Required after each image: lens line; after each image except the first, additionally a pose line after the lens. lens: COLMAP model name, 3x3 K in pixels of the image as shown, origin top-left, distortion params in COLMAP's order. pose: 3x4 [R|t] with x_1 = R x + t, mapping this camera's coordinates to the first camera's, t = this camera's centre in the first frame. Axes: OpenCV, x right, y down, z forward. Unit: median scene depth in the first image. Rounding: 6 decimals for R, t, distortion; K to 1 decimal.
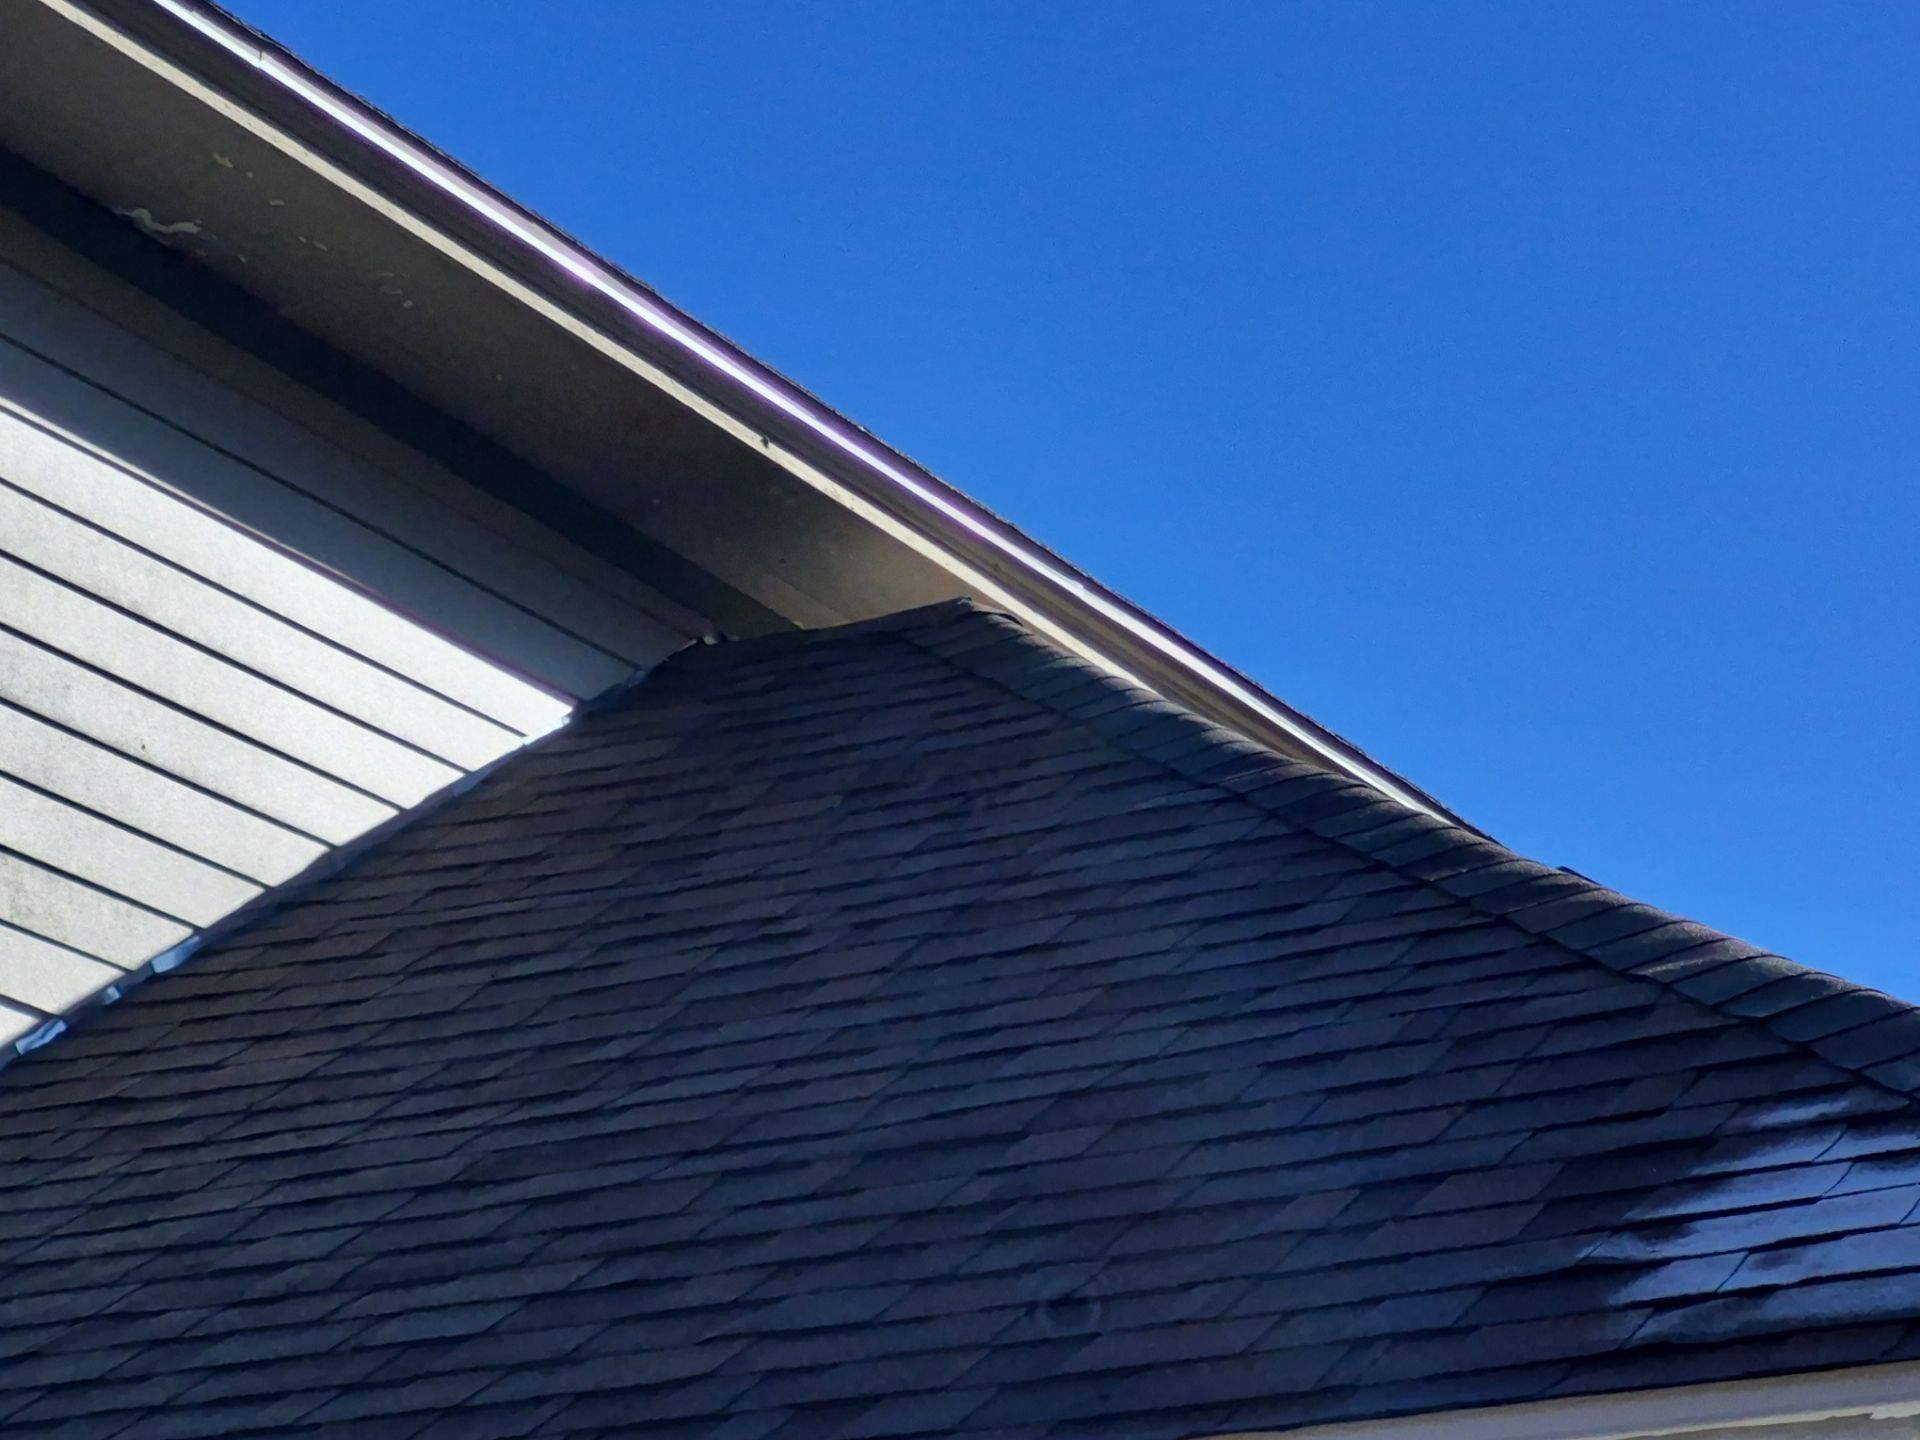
lens RADIAL K [[6619.9, 0, 957.7], [0, 6619.9, 758.6], [0, 0, 1]] dist [-0.473587, 11.479955]
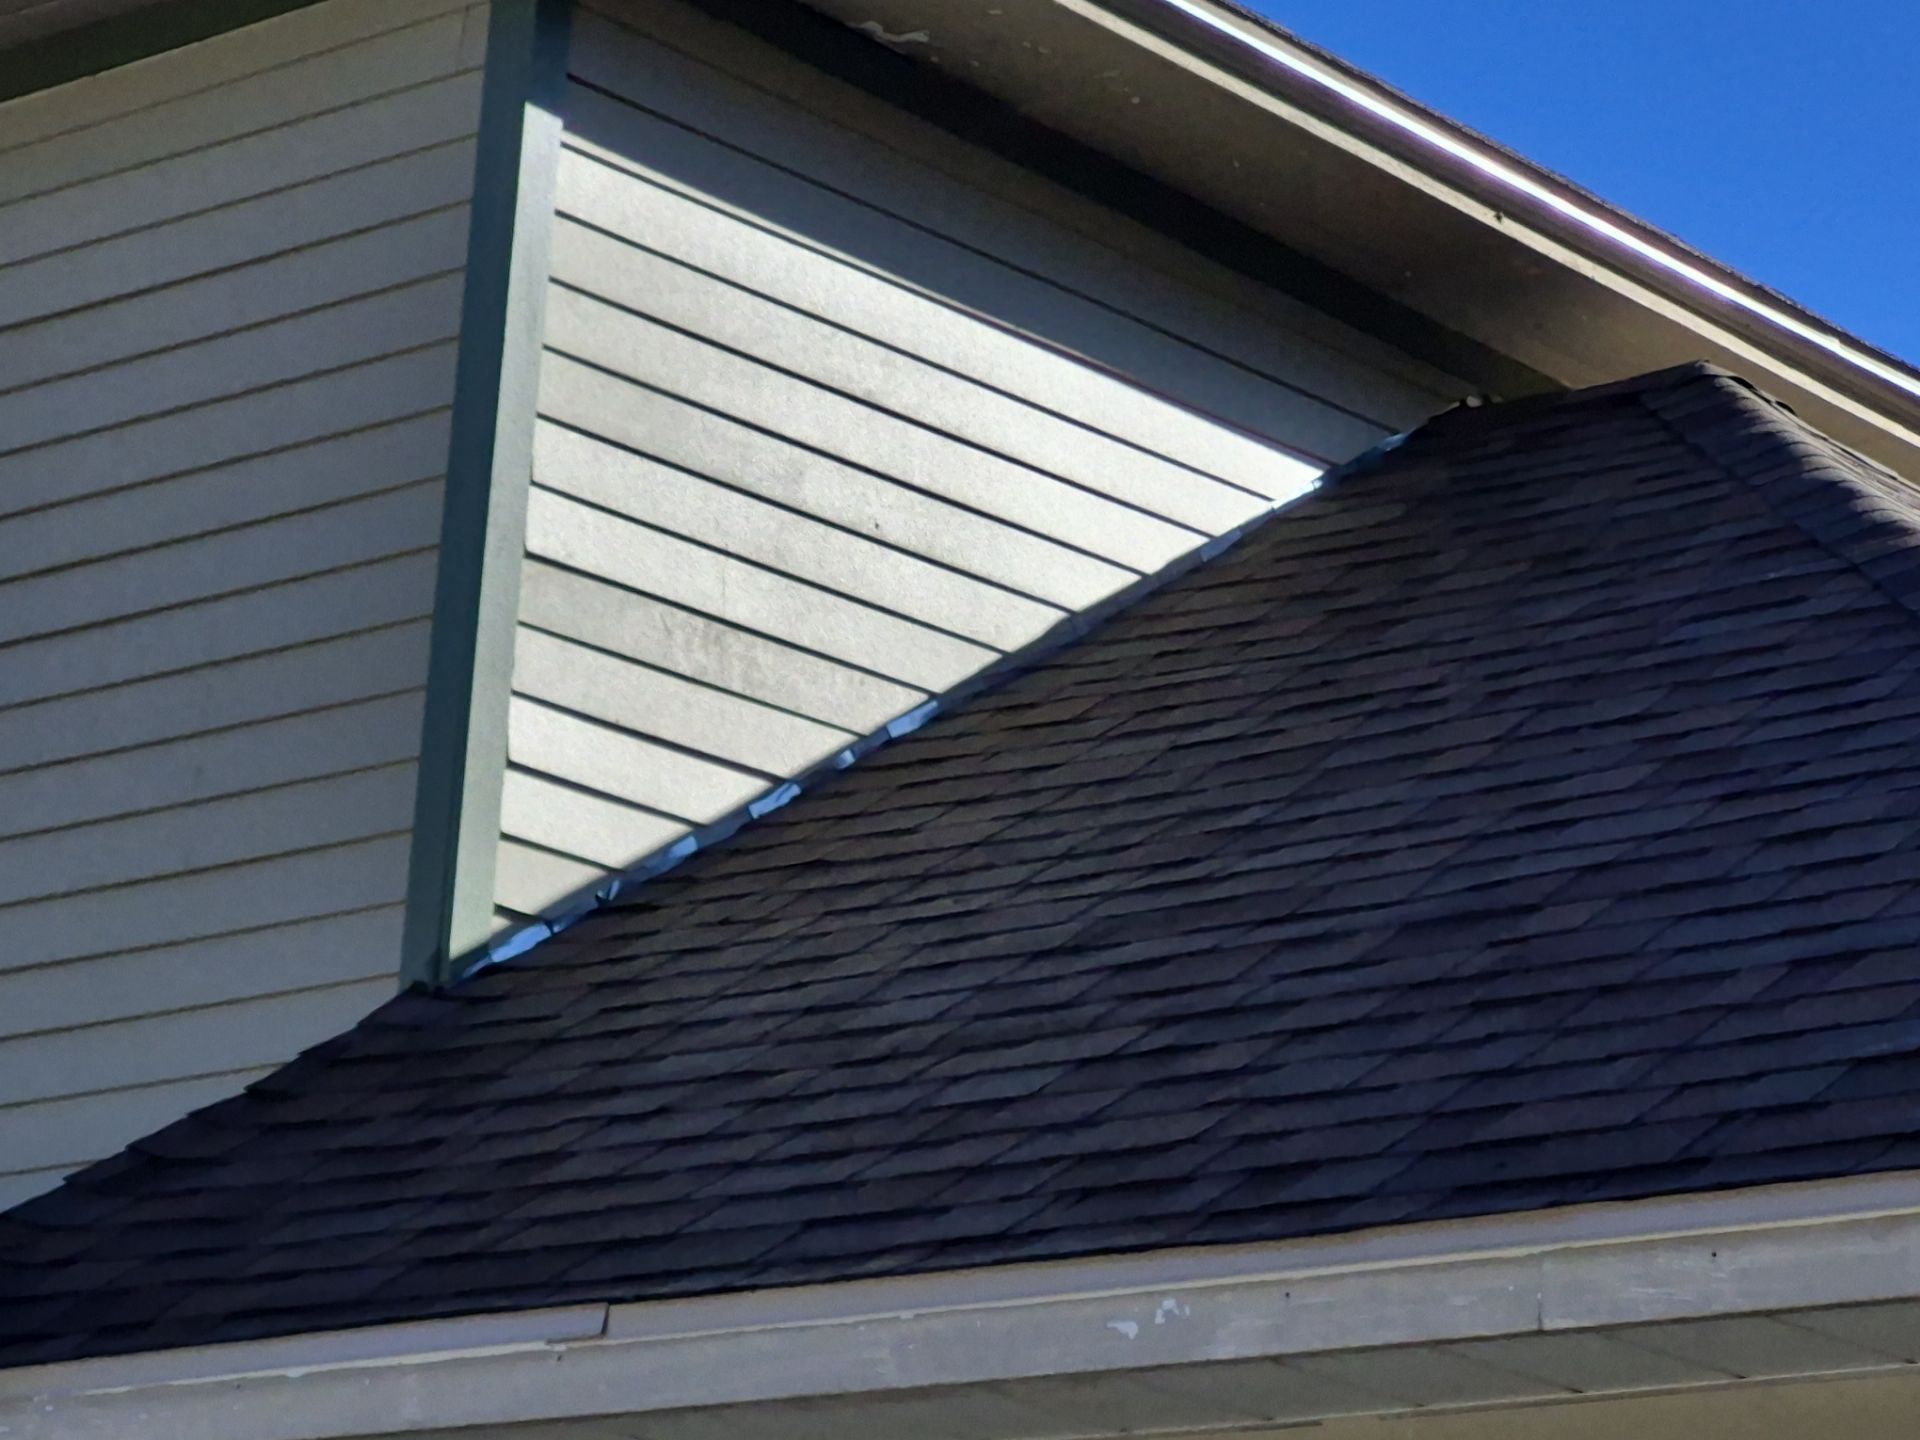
lens RADIAL K [[6619.9, 0, 957.7], [0, 6619.9, 758.6], [0, 0, 1]] dist [-0.473587, 11.479955]
pose [[0.982910, -0.010065, -0.183810, 0.088323], [0.019350, 0.998622, 0.048790, -0.016628], [0.183066, -0.051513, 0.981750, -0.055465]]
